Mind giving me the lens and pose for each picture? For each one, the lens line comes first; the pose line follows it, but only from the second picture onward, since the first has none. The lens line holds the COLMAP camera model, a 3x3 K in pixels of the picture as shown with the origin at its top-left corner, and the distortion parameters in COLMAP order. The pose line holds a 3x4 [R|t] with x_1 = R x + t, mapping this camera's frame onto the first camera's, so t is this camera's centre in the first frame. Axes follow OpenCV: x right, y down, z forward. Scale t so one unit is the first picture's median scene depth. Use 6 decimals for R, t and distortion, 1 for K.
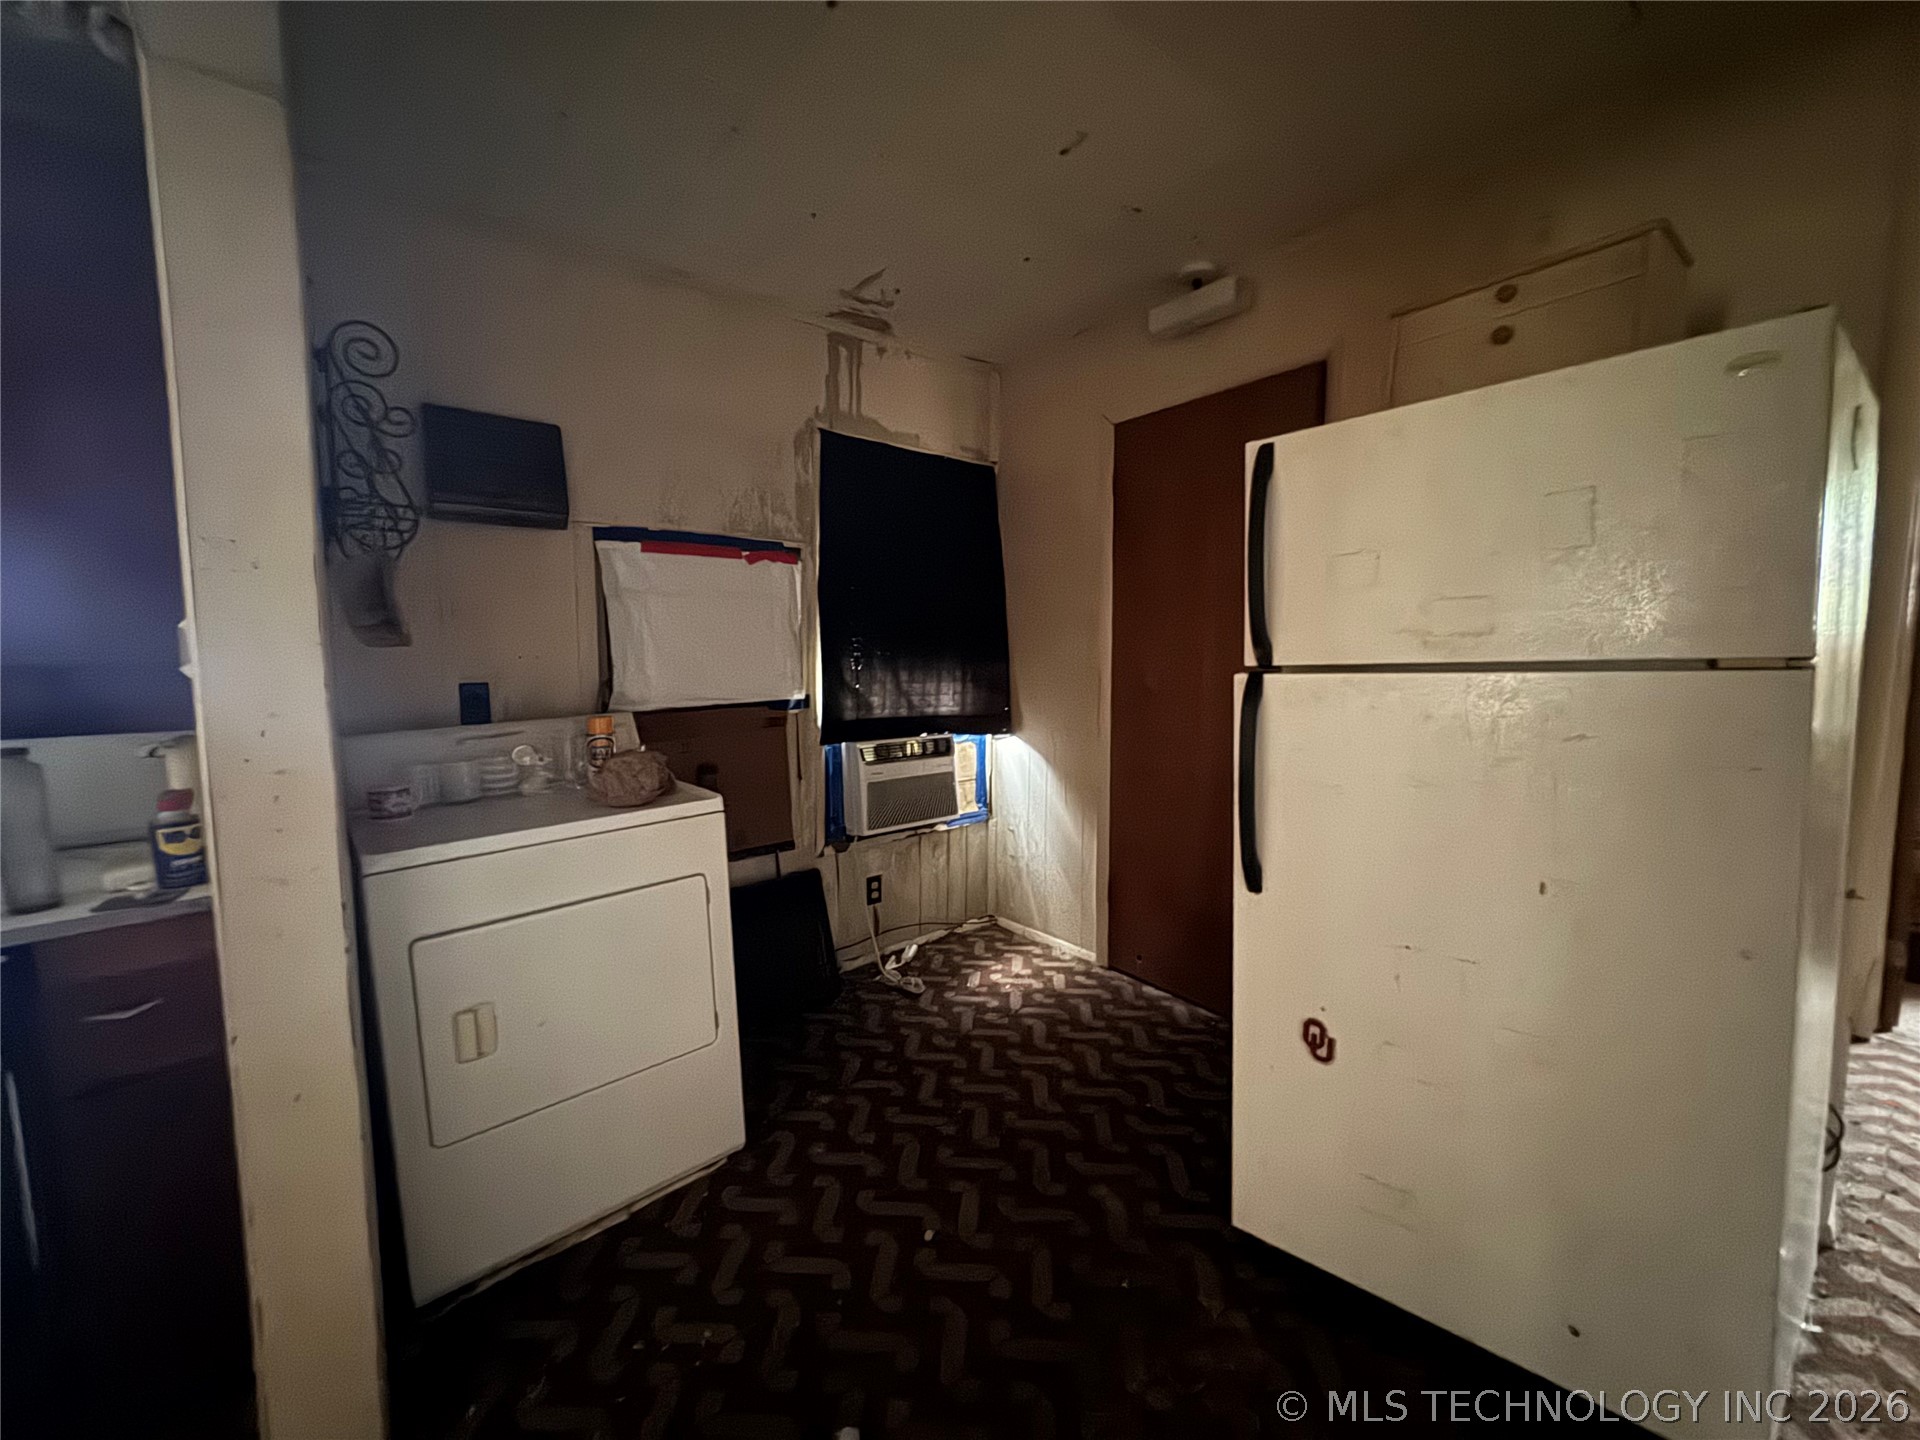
lens RADIAL K [[757.8, 0, 966.1], [0, 757.8, 717.9], [0, 0, 1]] dist [-0.000193, -0.000739]
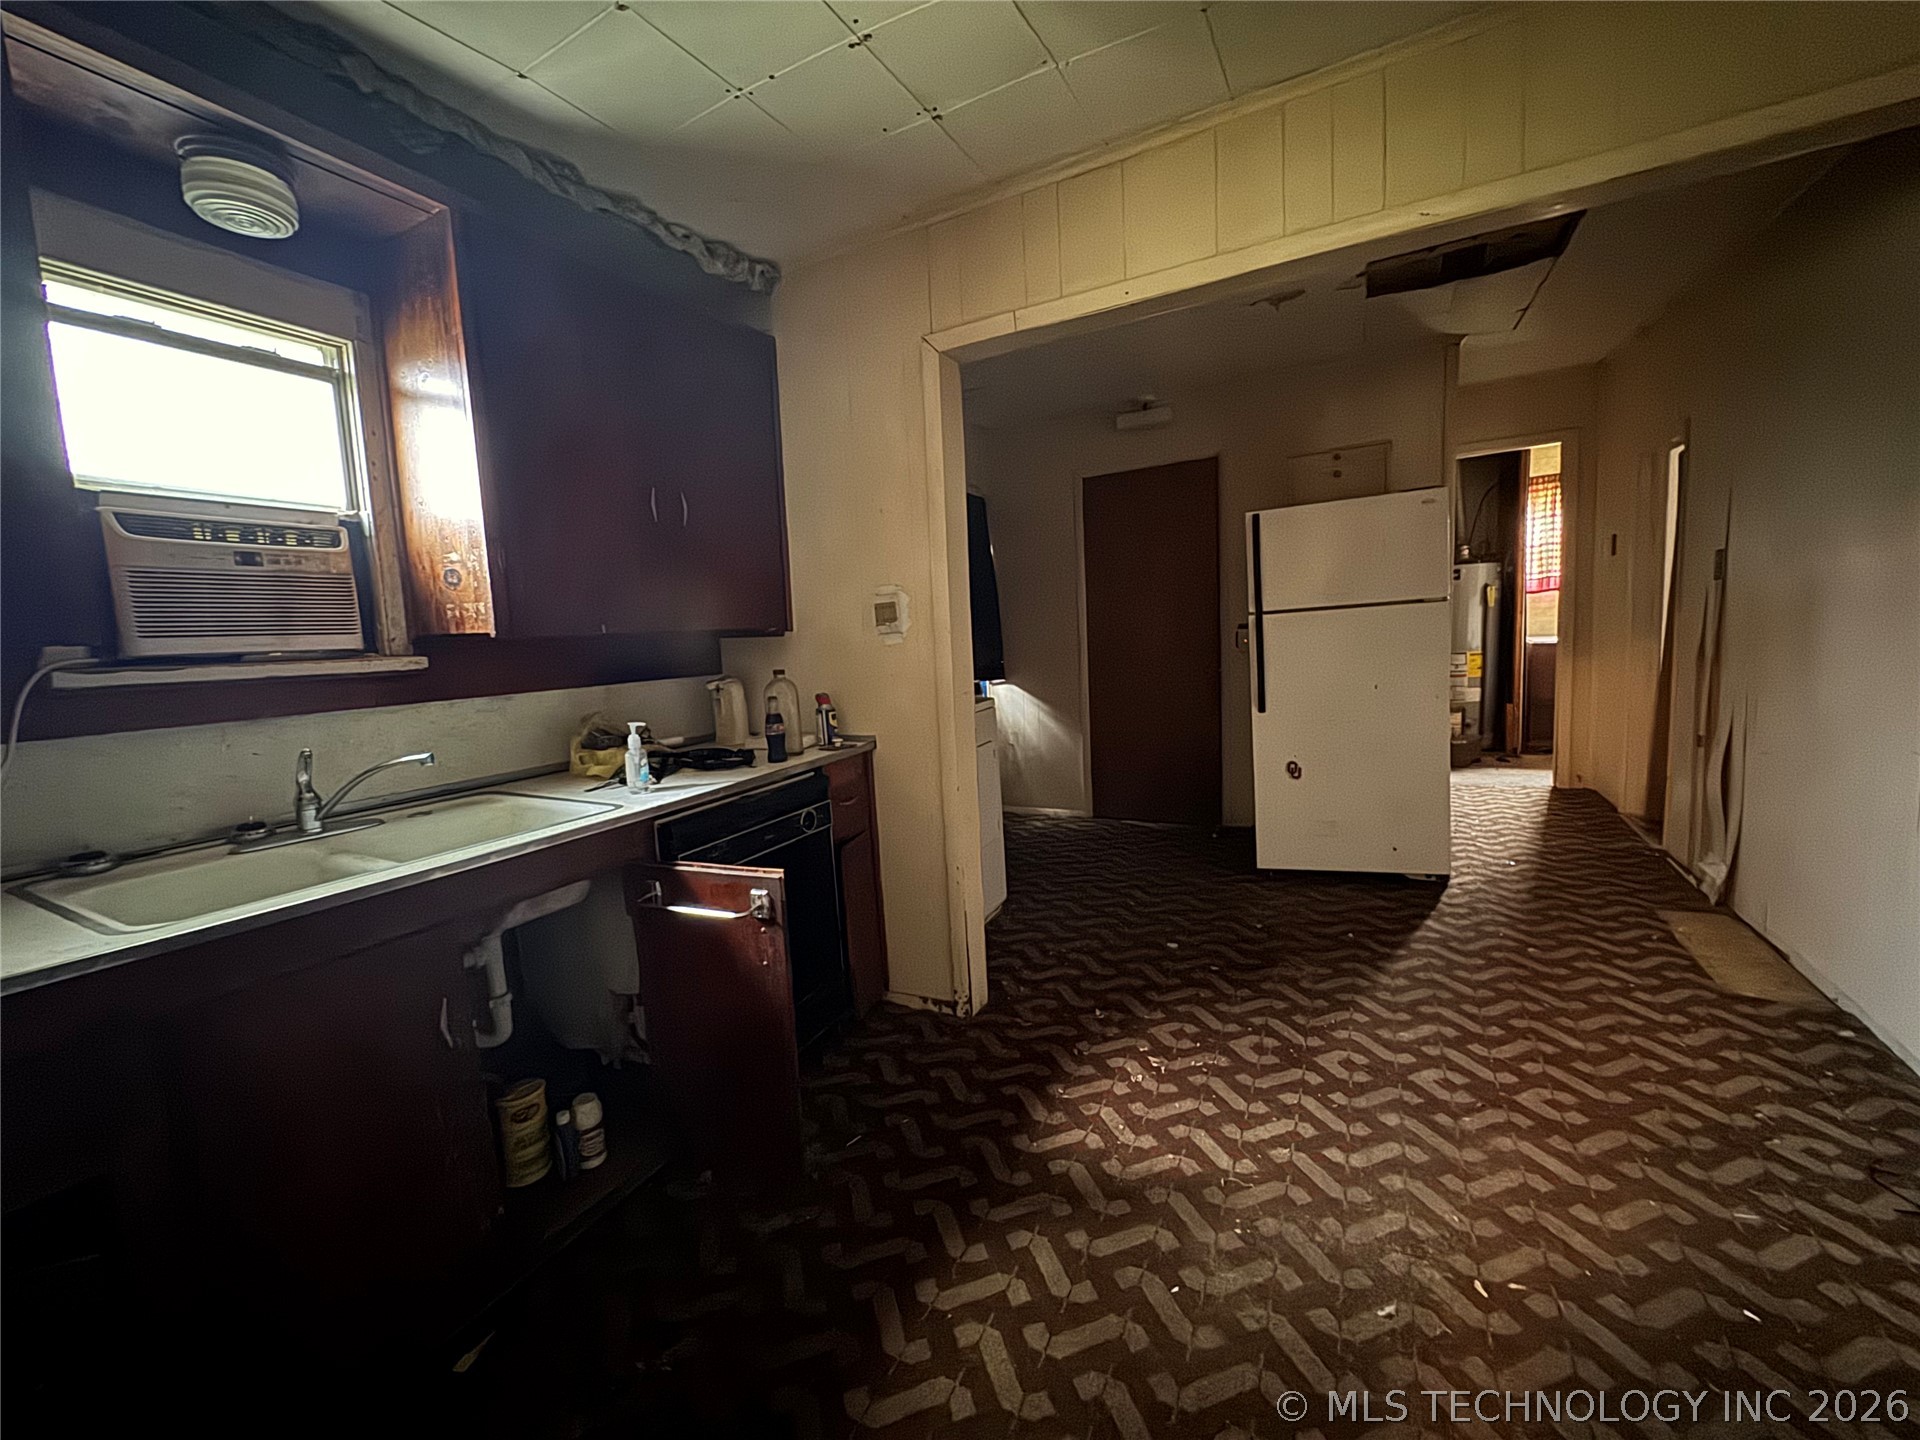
lens RADIAL K [[757.8, 0, 966.1], [0, 757.8, 717.9], [0, 0, 1]] dist [-0.000193, -0.000739]
pose [[0.920253, -0.074389, 0.384187, -1.309643], [0.072456, 0.997180, 0.019525, 0.140392], [-0.384557, 0.009869, 0.923049, -0.747809]]
